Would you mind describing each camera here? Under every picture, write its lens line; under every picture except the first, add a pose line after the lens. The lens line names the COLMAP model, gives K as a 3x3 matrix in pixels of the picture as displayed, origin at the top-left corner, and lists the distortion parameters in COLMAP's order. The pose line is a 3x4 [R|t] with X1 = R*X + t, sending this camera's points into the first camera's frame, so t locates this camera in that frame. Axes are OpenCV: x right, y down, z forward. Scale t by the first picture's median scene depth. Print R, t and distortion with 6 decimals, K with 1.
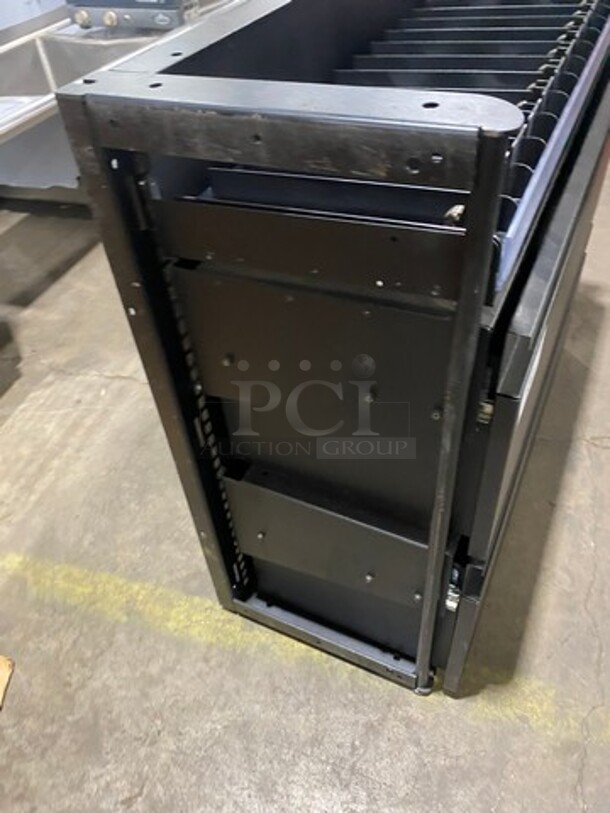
lens RADIAL K [[601.1, 0, 305.0], [0, 601.1, 406.5], [0, 0, 1]] dist [0.024724, 0.001242]
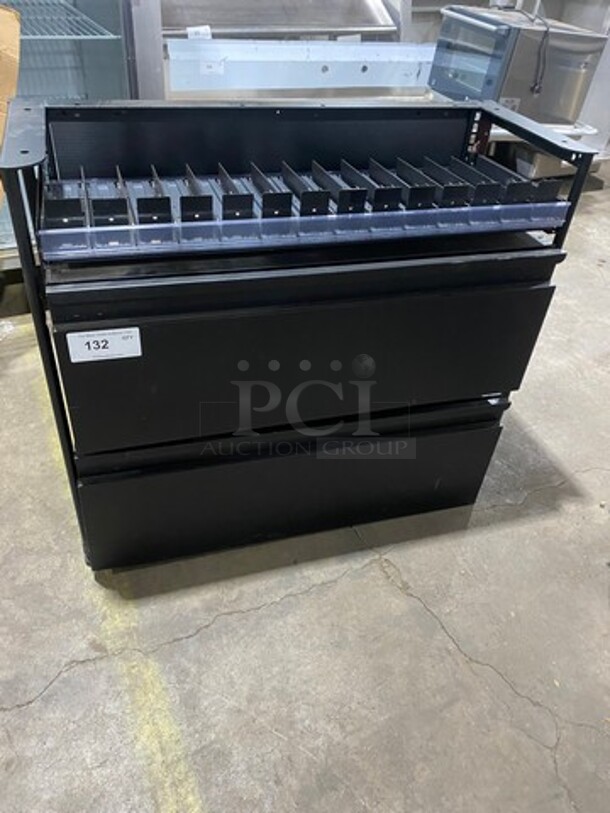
lens RADIAL K [[601.1, 0, 305.0], [0, 601.1, 406.5], [0, 0, 1]] dist [0.024724, 0.001242]
pose [[0.681358, 0.538462, -0.495792, 1.013577], [-0.586963, 0.806634, 0.069403, -0.209345], [0.437294, 0.243723, 0.865663, -0.085649]]
